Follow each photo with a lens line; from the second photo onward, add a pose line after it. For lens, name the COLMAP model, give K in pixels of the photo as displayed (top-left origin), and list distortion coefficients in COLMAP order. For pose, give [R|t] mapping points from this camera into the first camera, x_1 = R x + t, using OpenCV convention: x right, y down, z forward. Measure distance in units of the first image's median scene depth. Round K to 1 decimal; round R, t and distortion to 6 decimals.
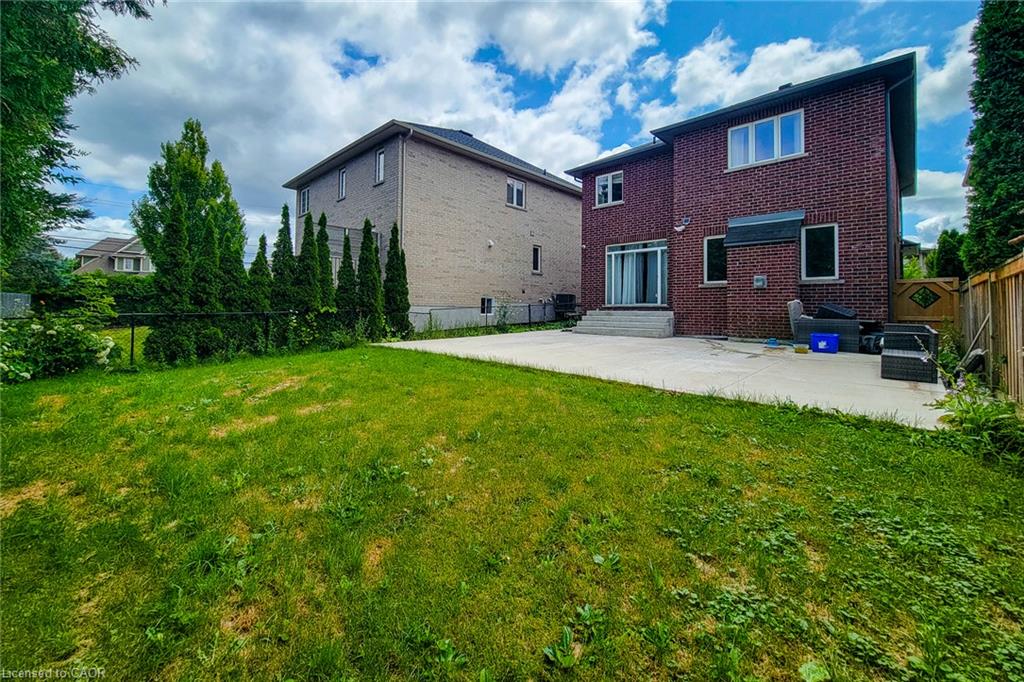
lens RADIAL K [[418.6, 0, 510.5], [0, 418.6, 307.2], [0, 0, 1]] dist [0.000164, -0.000018]
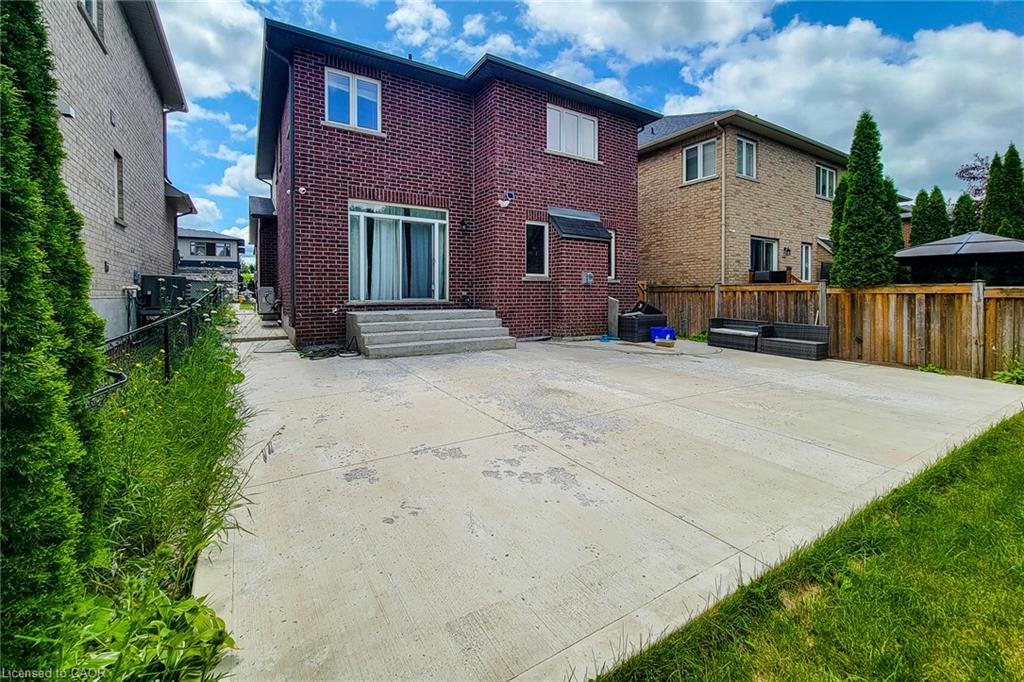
lens RADIAL K [[418.6, 0, 510.5], [0, 418.6, 307.2], [0, 0, 1]] dist [0.000164, -0.000018]
pose [[0.256324, -0.029707, 0.966134, -0.357749], [-0.004668, 0.999478, 0.031970, -0.020863], [-0.966580, -0.012705, 0.256052, 0.814134]]
